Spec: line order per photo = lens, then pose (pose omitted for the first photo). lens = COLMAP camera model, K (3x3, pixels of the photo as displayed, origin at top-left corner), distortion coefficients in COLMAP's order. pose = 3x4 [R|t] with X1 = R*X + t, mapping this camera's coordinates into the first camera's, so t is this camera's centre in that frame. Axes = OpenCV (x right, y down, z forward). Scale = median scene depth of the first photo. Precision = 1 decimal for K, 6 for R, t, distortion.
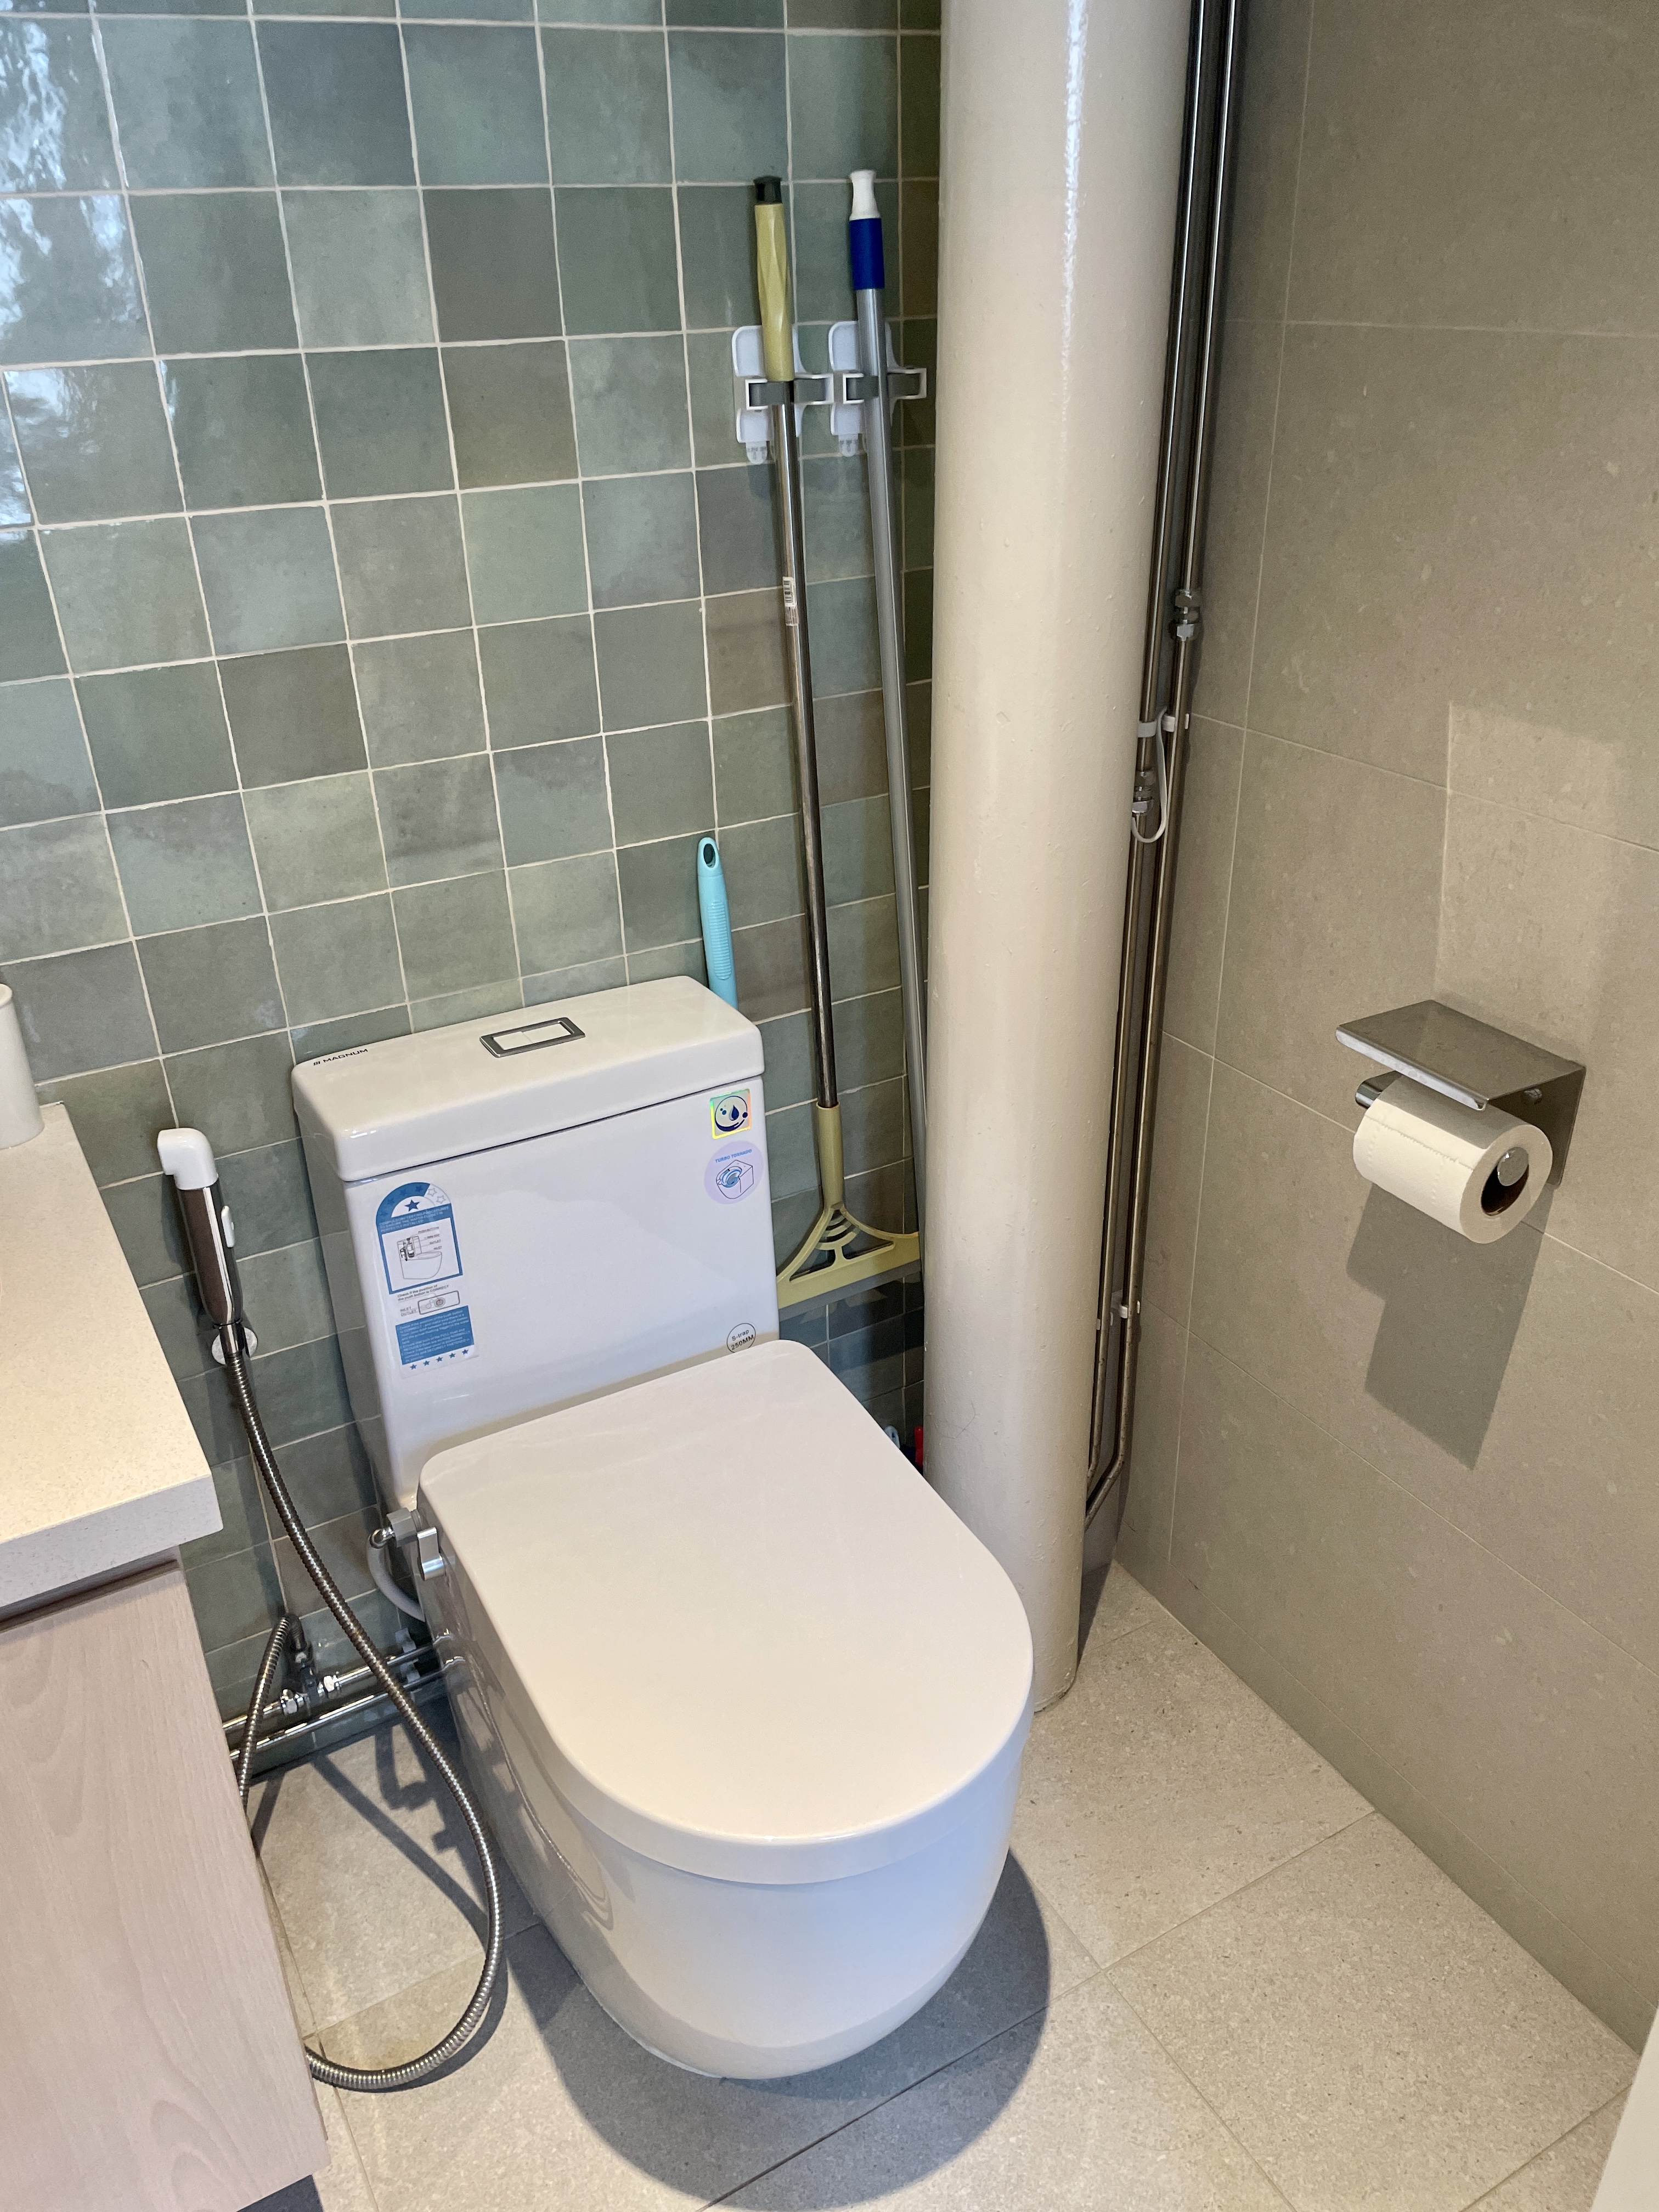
lens RADIAL K [[1666.5, 0, 836.2], [0, 1666.5, 1109.4], [0, 0, 1]] dist [0.032917, -0.005822]
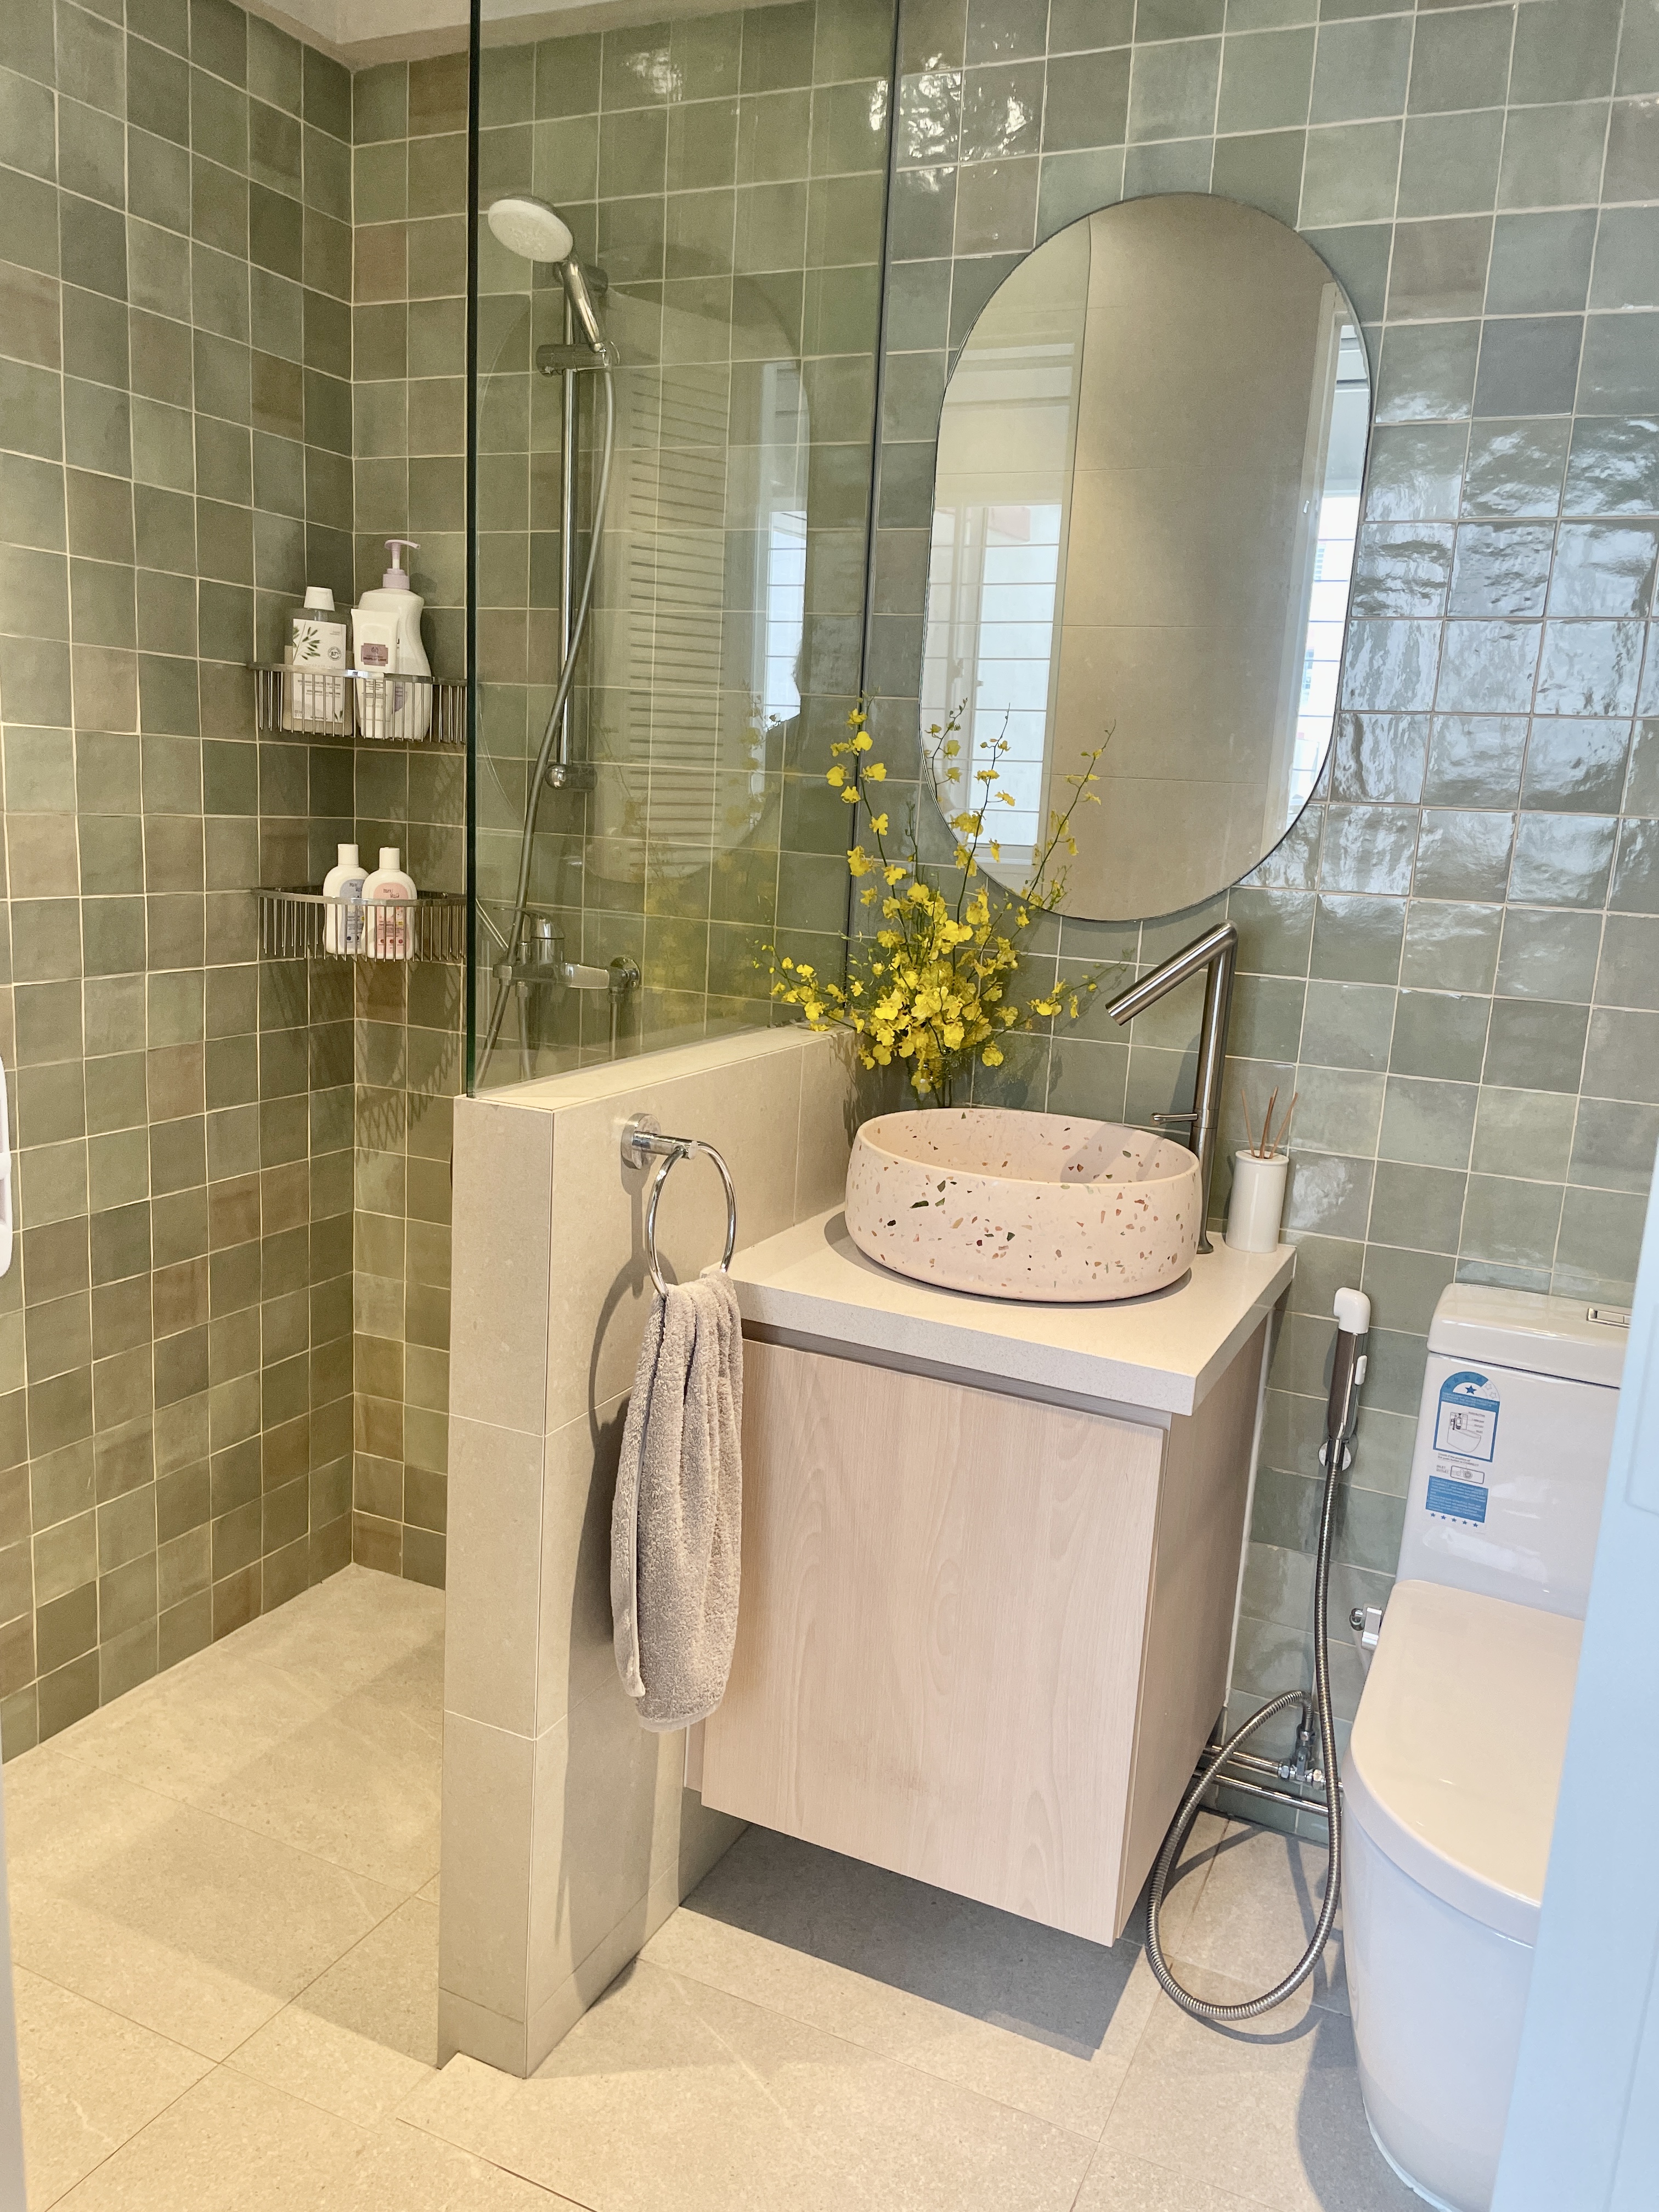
lens RADIAL K [[1666.5, 0, 827.0], [0, 1666.5, 1102.8], [0, 0, 1]] dist [0.032917, -0.005822]
pose [[0.561920, 0.205395, -0.801285, 0.481550], [-0.435146, 0.897216, -0.075171, 0.175276], [0.703487, 0.390916, 0.593541, -0.246753]]
